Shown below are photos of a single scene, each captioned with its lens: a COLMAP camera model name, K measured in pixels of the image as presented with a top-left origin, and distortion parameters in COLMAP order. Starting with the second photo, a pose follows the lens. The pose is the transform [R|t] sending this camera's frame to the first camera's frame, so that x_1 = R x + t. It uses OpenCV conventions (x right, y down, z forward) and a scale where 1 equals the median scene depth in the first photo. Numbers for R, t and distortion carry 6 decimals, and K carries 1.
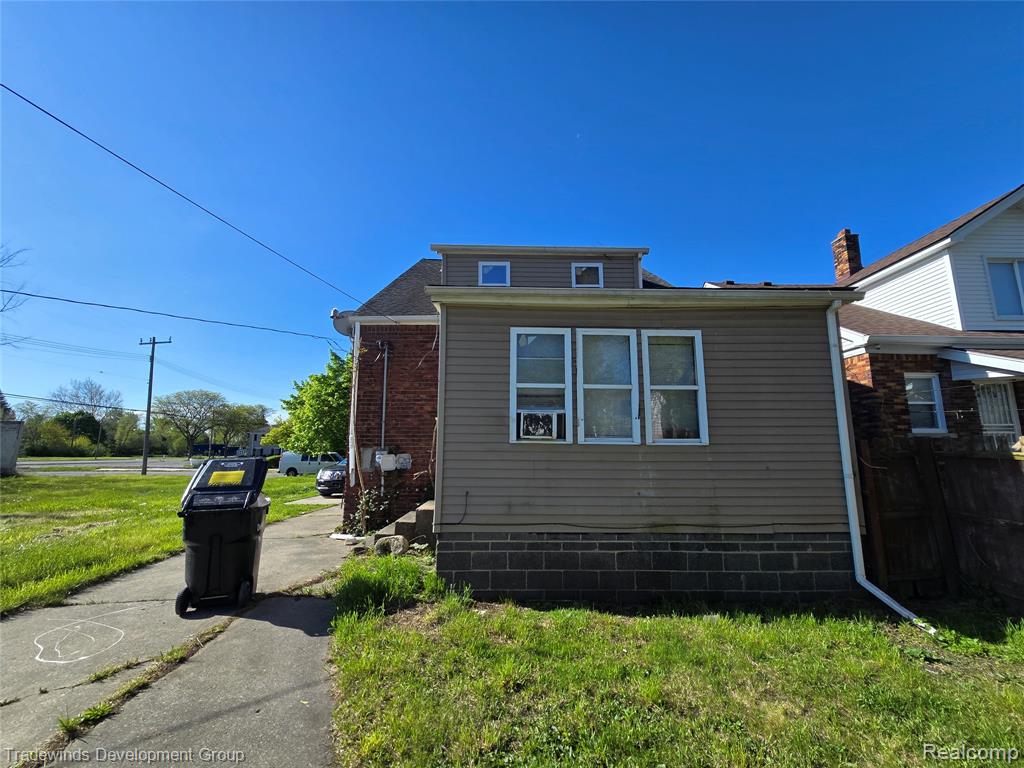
lens RADIAL K [[418.5, 0, 512.6], [0, 418.5, 385.8], [0, 0, 1]] dist [-0.006022, 0.000984]
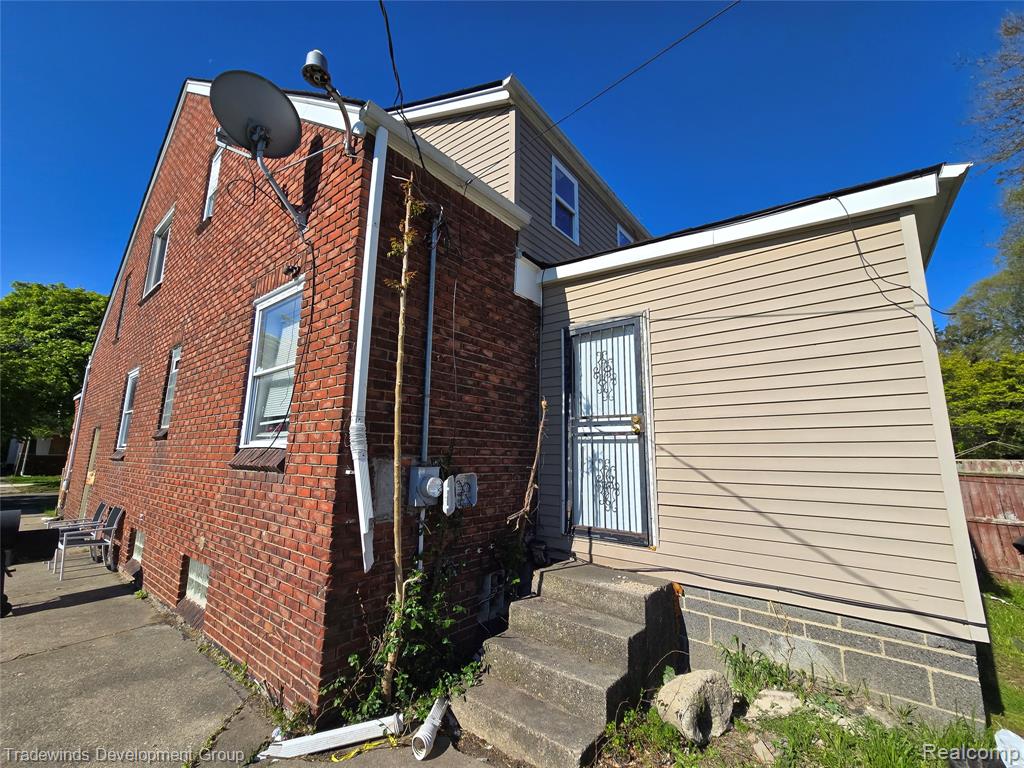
lens RADIAL K [[418.5, 0, 513.6], [0, 418.5, 382.5], [0, 0, 1]] dist [-0.006022, 0.000984]
pose [[0.623145, 0.142913, 0.768939, -0.574228], [-0.133834, 0.988147, -0.075196, 0.092146], [-0.770571, -0.056052, 0.634885, 0.667966]]
